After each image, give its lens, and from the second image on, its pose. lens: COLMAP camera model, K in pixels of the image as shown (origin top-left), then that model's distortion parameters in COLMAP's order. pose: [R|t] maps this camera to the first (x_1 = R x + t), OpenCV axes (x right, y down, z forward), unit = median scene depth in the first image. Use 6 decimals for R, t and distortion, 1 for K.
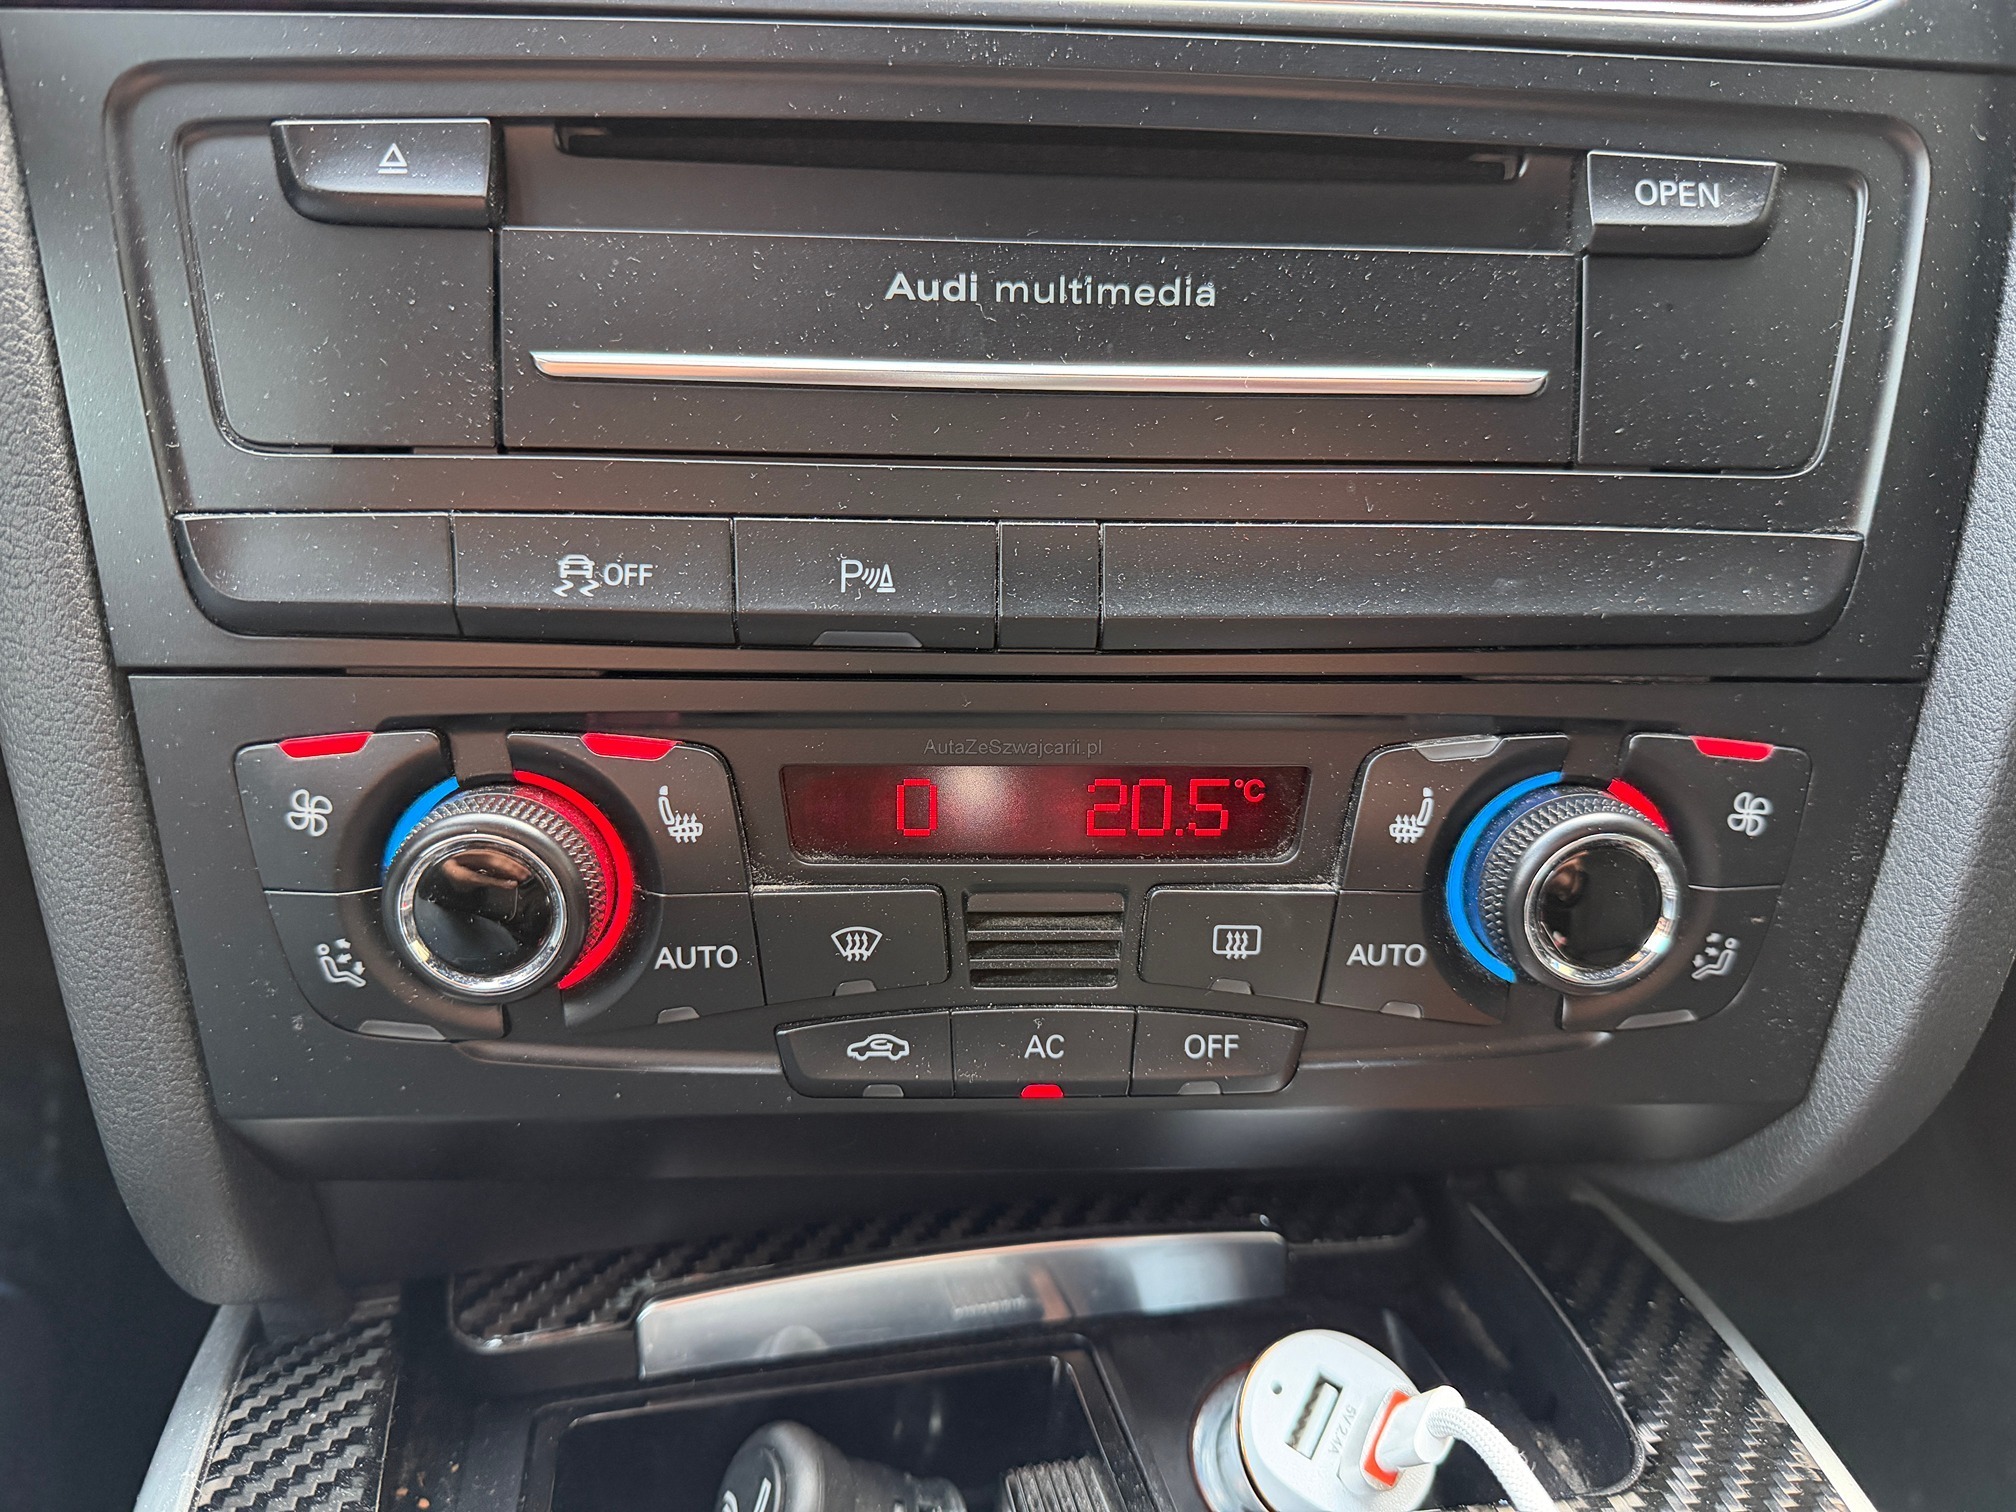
lens RADIAL K [[1411.4, 0, 1057.8], [0, 1411.4, 778.4], [0, 0, 1]] dist [0.032928, -0.044319]
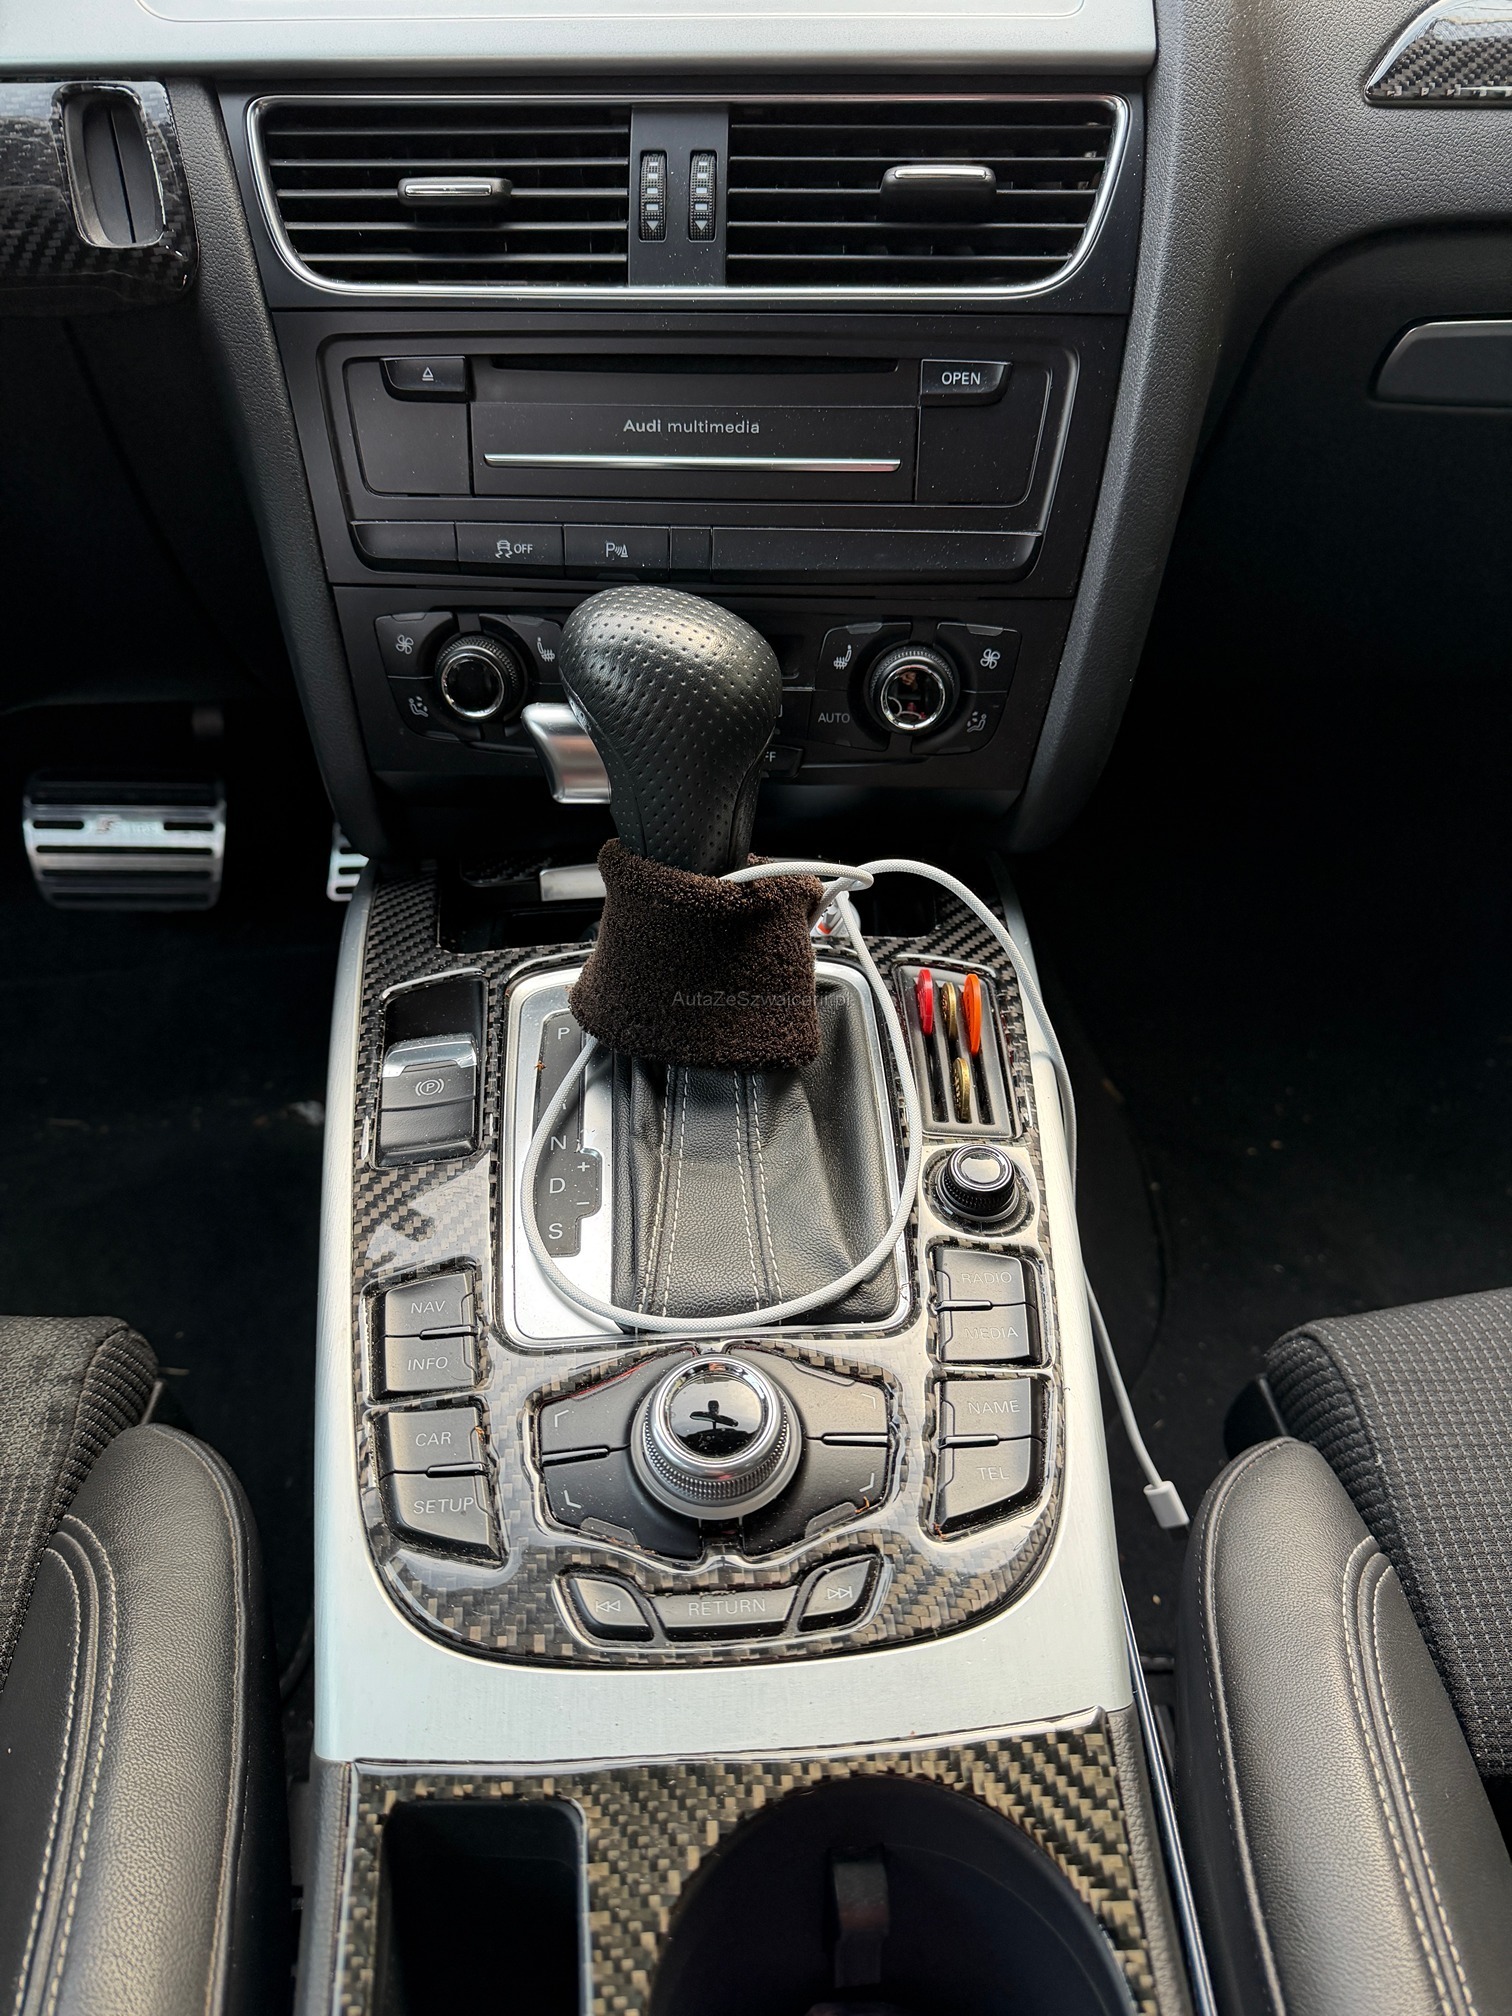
lens RADIAL K [[1411.4, 0, 760.6], [0, 1411.4, 1038.9], [0, 0, 1]] dist [0.032928, -0.044319]
pose [[0.990967, 0.052605, -0.123359, 0.459220], [-0.022305, 0.971694, 0.235187, 0.099279], [0.132239, -0.230311, 0.964090, -1.537494]]
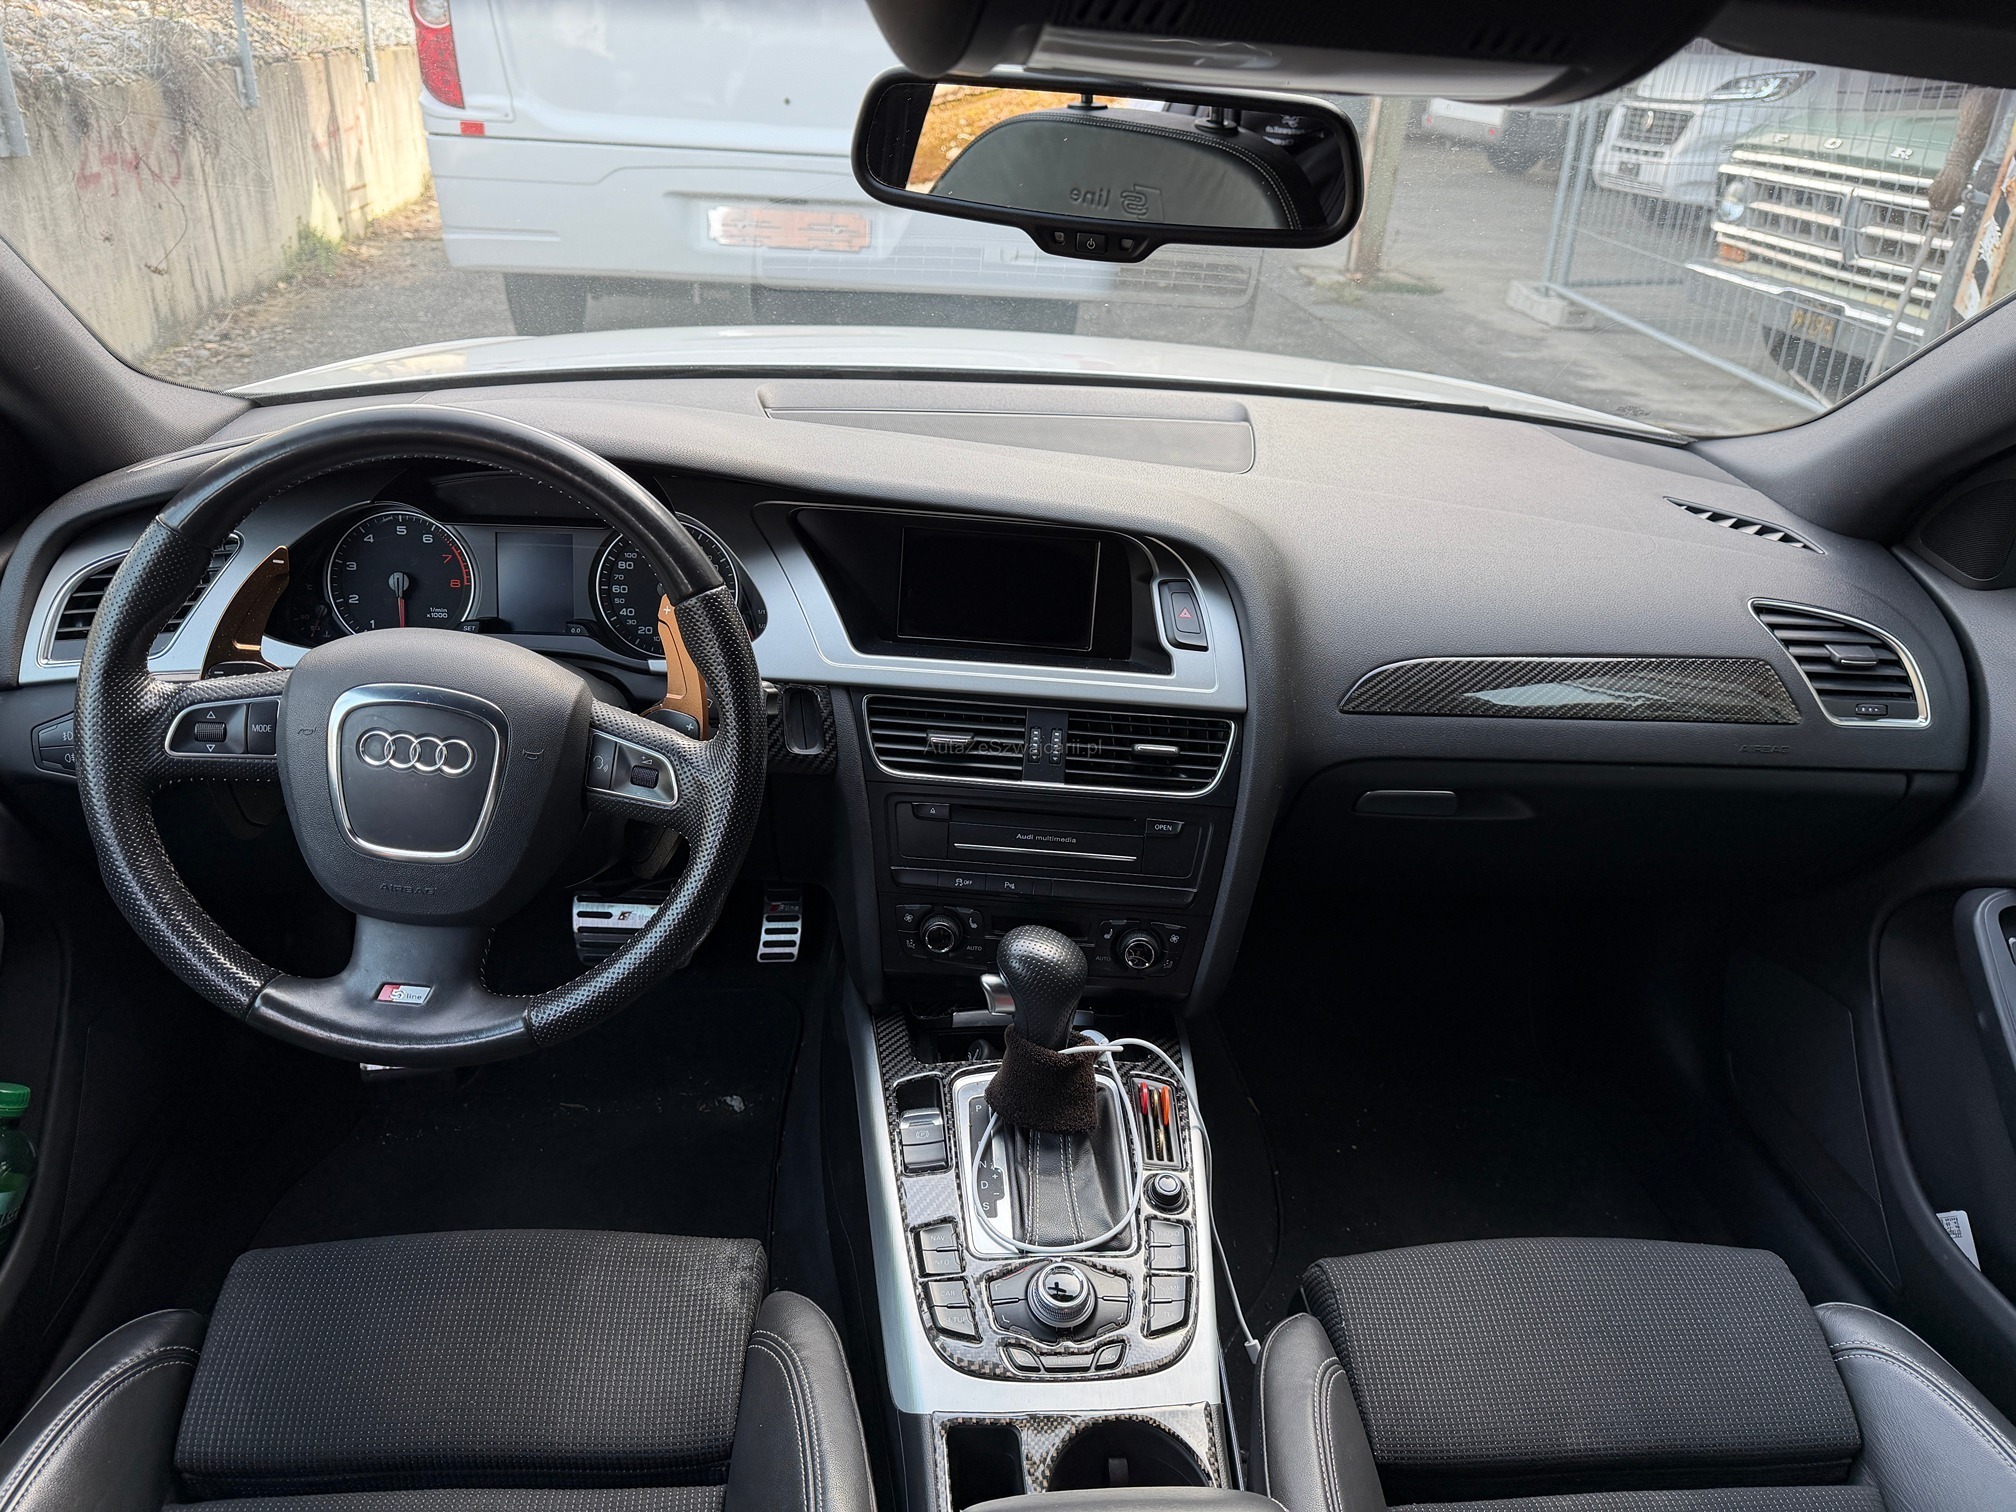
lens RADIAL K [[1411.4, 0, 1008.7], [0, 1411.4, 743.0], [0, 0, 1]] dist [0.032928, -0.044319]
pose [[0.992445, 0.075268, -0.096894, 0.346745], [-0.067484, 0.994406, 0.081256, -1.132823], [0.102468, -0.074103, 0.991972, -4.383484]]
